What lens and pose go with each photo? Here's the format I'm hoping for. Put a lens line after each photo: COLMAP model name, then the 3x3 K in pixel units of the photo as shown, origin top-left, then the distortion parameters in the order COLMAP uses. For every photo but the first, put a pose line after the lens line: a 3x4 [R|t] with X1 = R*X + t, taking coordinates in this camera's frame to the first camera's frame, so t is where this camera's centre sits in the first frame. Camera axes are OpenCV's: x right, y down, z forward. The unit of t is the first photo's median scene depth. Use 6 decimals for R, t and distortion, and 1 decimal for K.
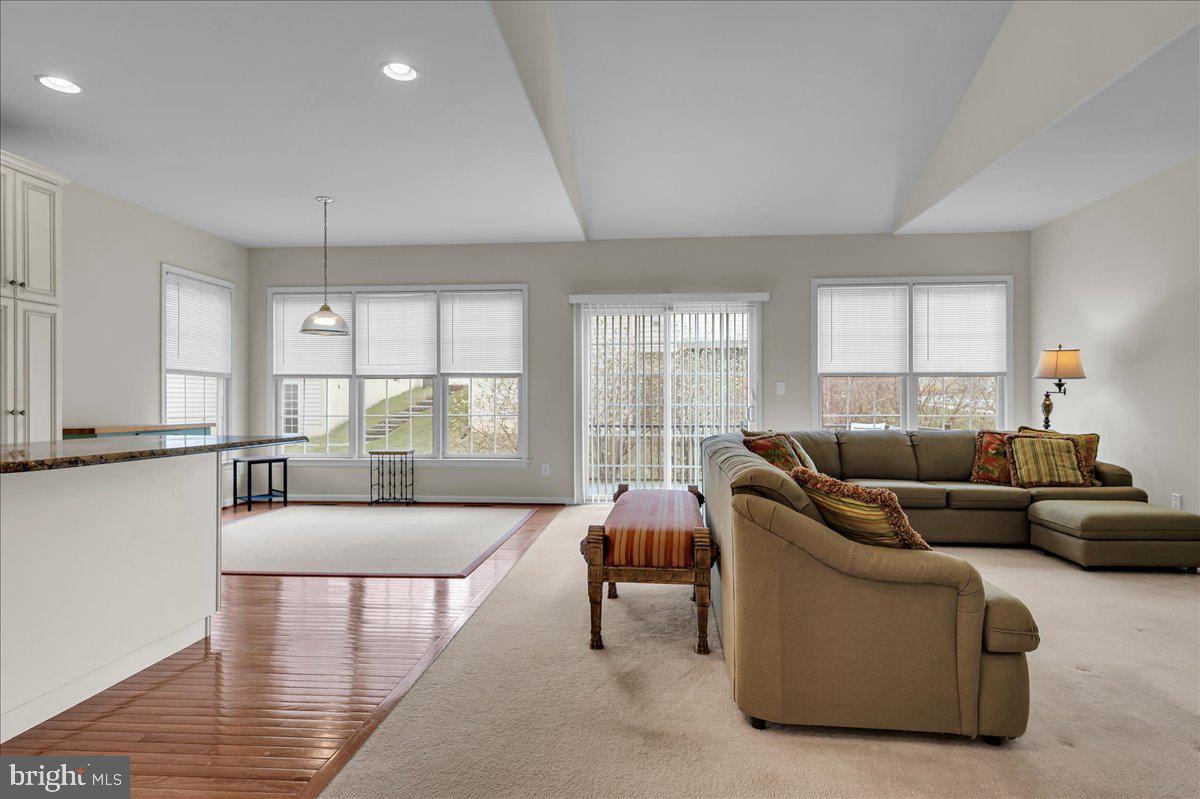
lens RADIAL K [[628.3, 0, 595.7], [0, 628.3, 403.6], [0, 0, 1]] dist [0.017442, -0.000178]
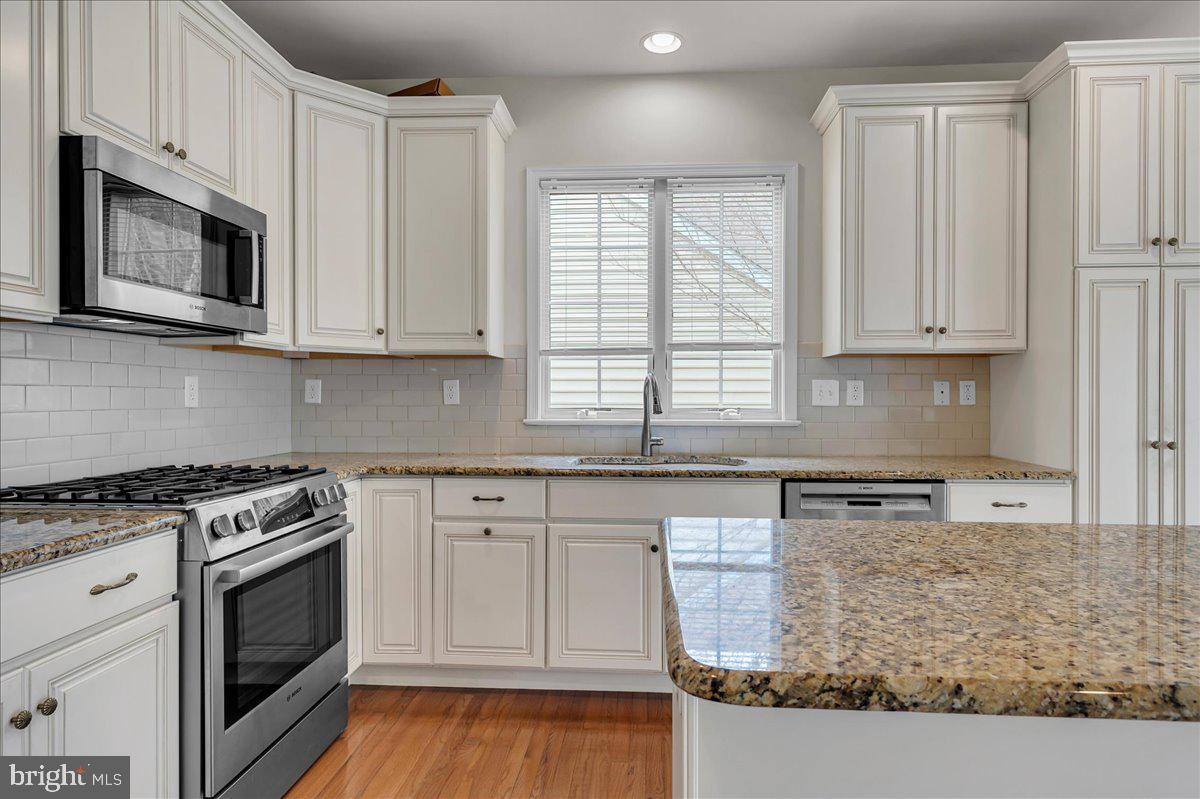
lens RADIAL K [[692.1, 0, 607.8], [0, 692.1, 400.1], [0, 0, 1]] dist [0.006180, -0.000005]
pose [[0.024085, 0.006520, -0.999689, -0.125063], [-0.003810, 0.999972, 0.006430, -0.018180], [0.999703, 0.003654, 0.024109, 0.234960]]
